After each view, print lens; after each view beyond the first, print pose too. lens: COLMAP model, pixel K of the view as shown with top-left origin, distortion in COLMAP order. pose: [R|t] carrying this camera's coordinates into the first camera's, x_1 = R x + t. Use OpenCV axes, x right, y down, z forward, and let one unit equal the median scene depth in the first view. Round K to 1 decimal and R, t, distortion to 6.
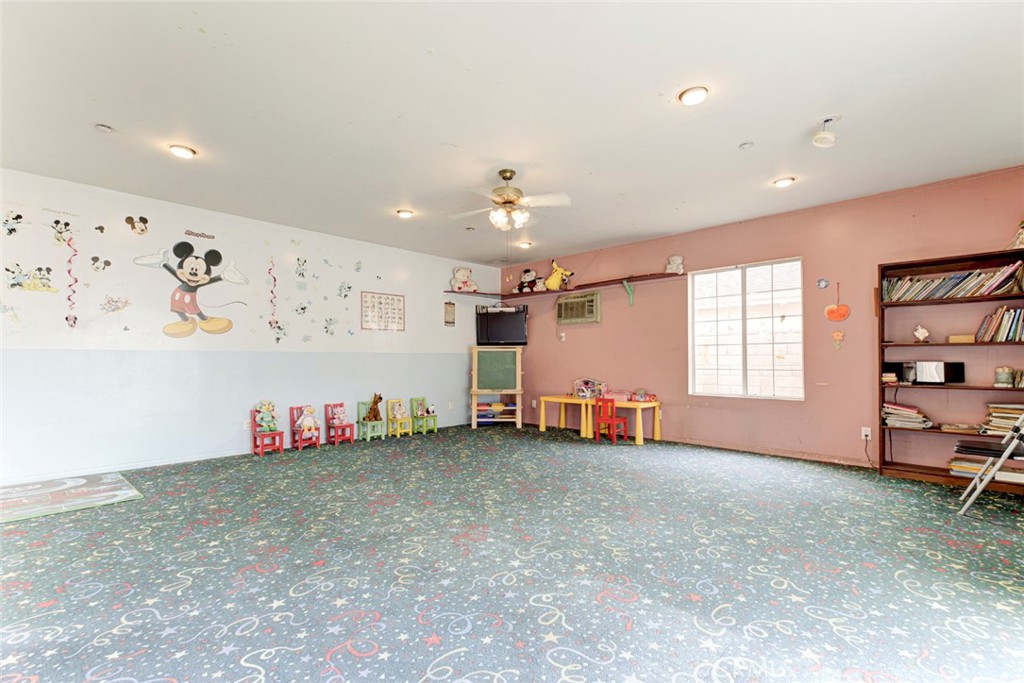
lens RADIAL K [[476.4, 0, 514.0], [0, 476.4, 346.4], [0, 0, 1]] dist [0.008718, -0.001233]
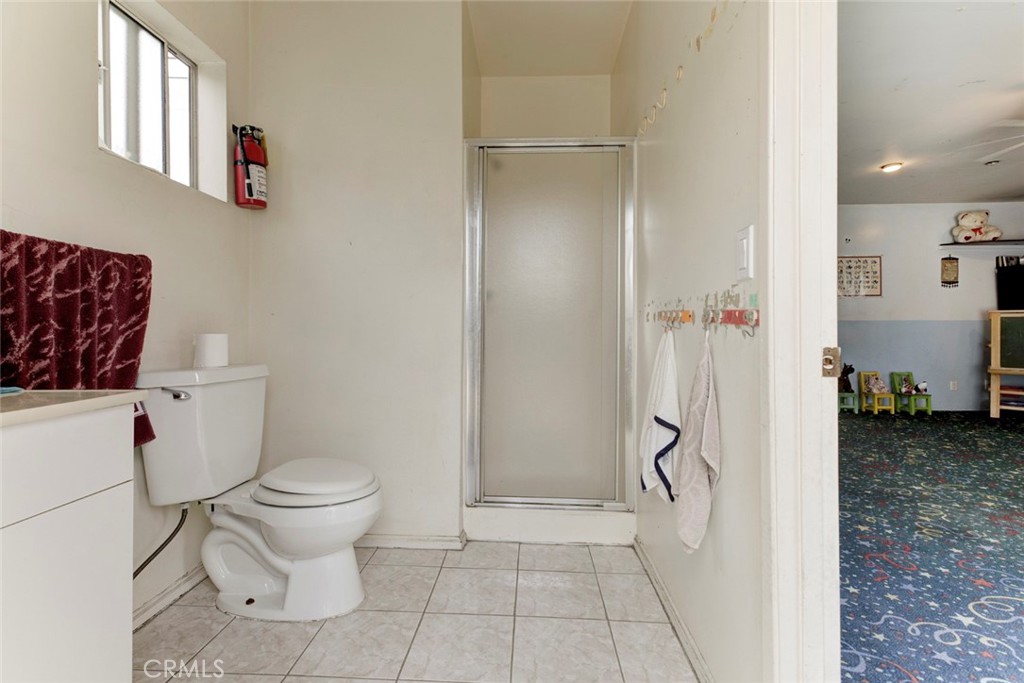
lens RADIAL K [[476.4, 0, 500.3], [0, 476.4, 327.9], [0, 0, 1]] dist [0.008718, -0.001233]
pose [[0.647953, -0.000453, -0.761680, -0.011391], [0.018051, 0.999728, 0.014760, 0.001326], [0.761467, -0.023313, 0.647785, -0.123064]]
